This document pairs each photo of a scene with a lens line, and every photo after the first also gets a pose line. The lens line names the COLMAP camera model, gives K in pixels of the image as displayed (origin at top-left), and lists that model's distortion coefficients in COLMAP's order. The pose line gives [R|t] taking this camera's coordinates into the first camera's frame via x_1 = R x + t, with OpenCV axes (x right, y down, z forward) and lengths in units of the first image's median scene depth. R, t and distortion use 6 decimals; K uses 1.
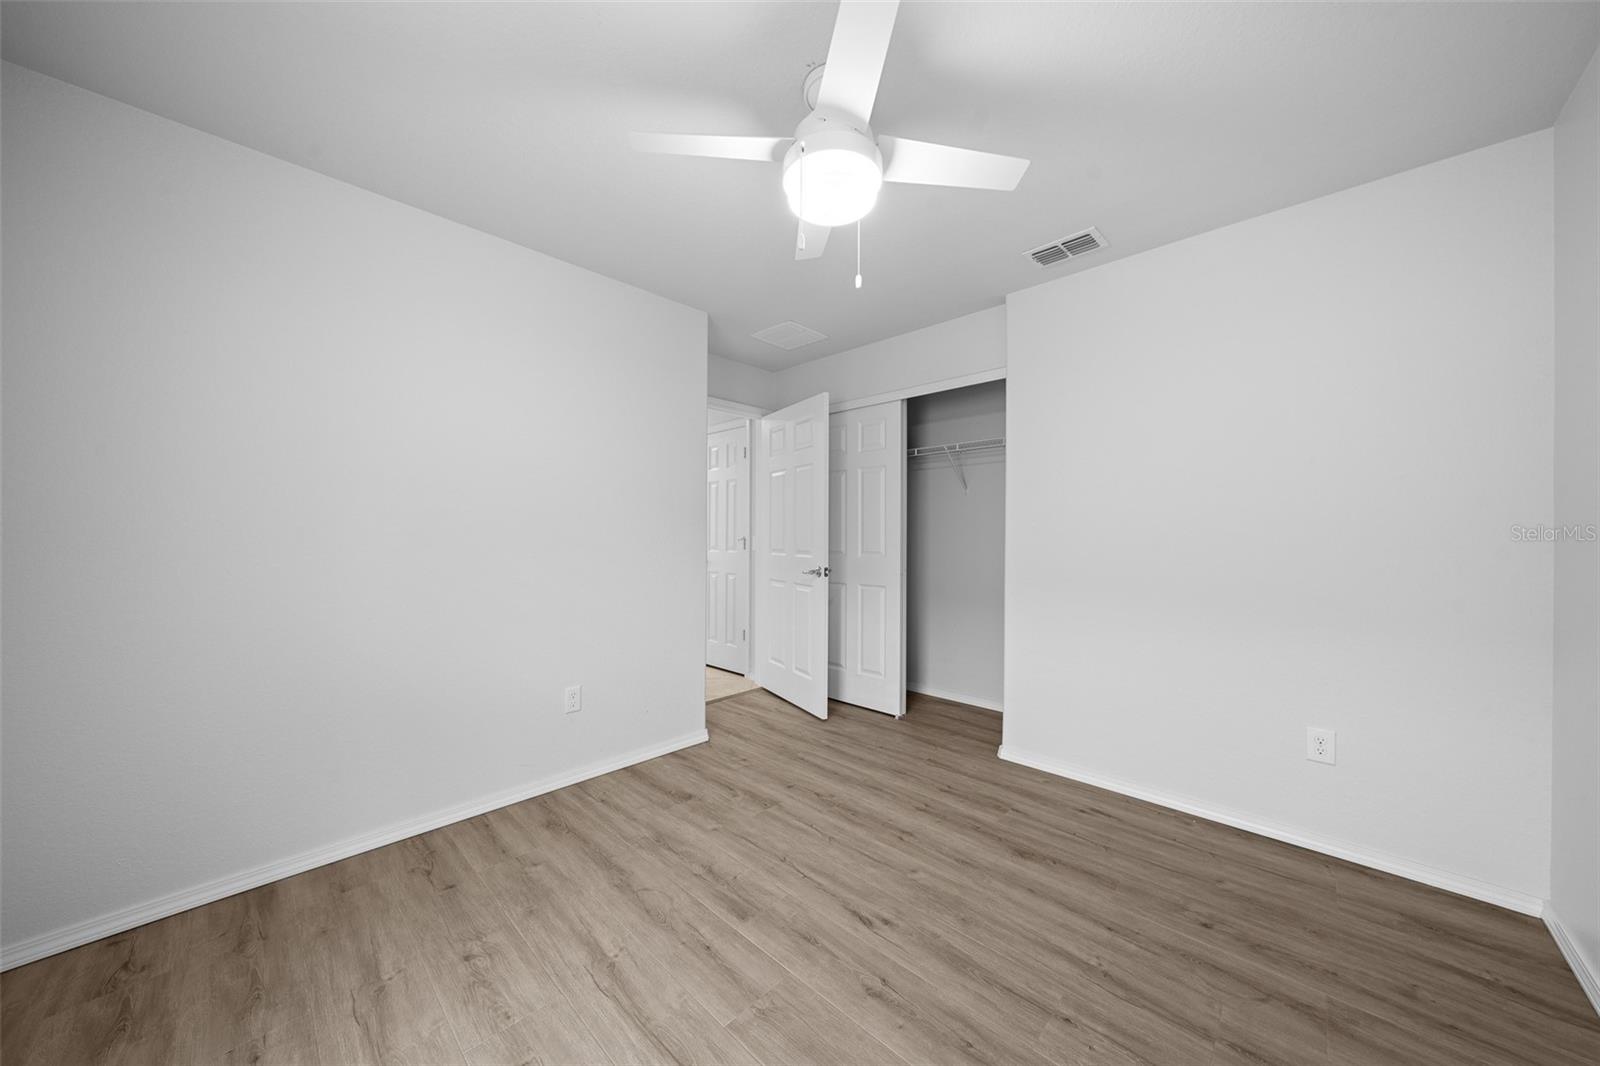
lens RADIAL K [[560.3, 0, 792.4], [0, 560.3, 542.3], [0, 0, 1]] dist [-0.000900, -0.000042]
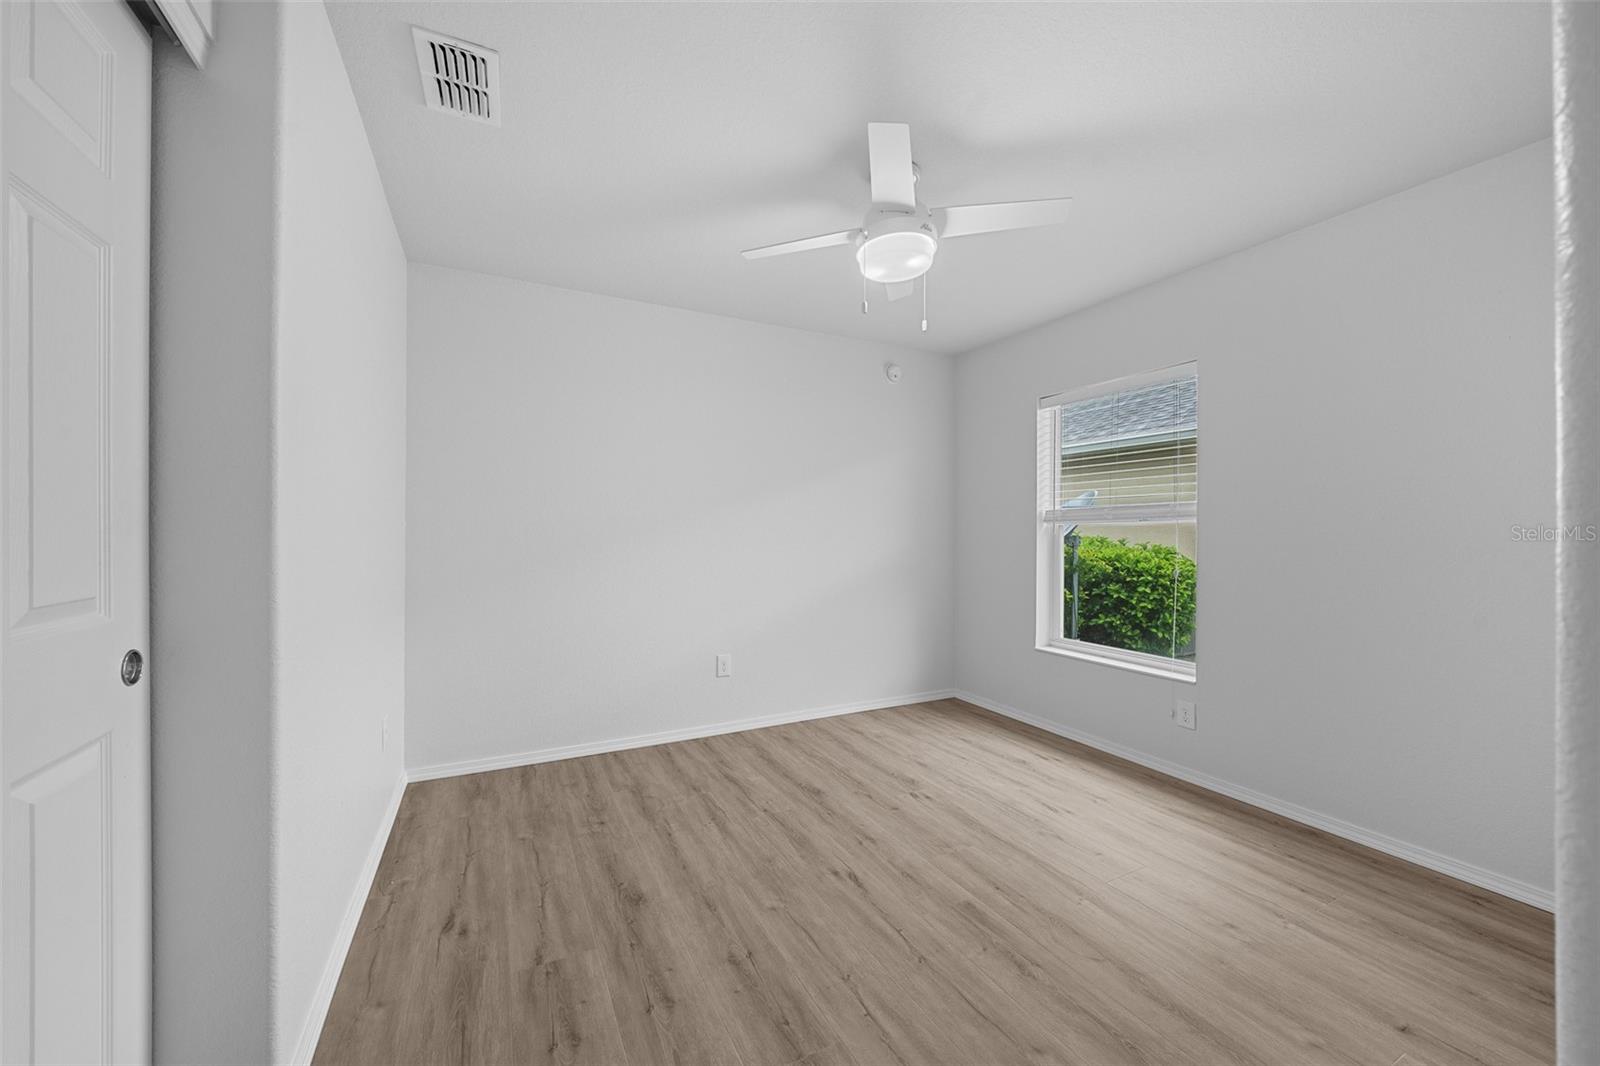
lens RADIAL K [[560.3, 0, 792.4], [0, 560.3, 542.3], [0, 0, 1]] dist [-0.000900, -0.000042]
pose [[-0.951084, -0.016378, 0.308498, -0.080821], [-0.007804, 0.999549, 0.029005, -0.019300], [-0.308834, 0.025179, -0.950783, 1.935537]]
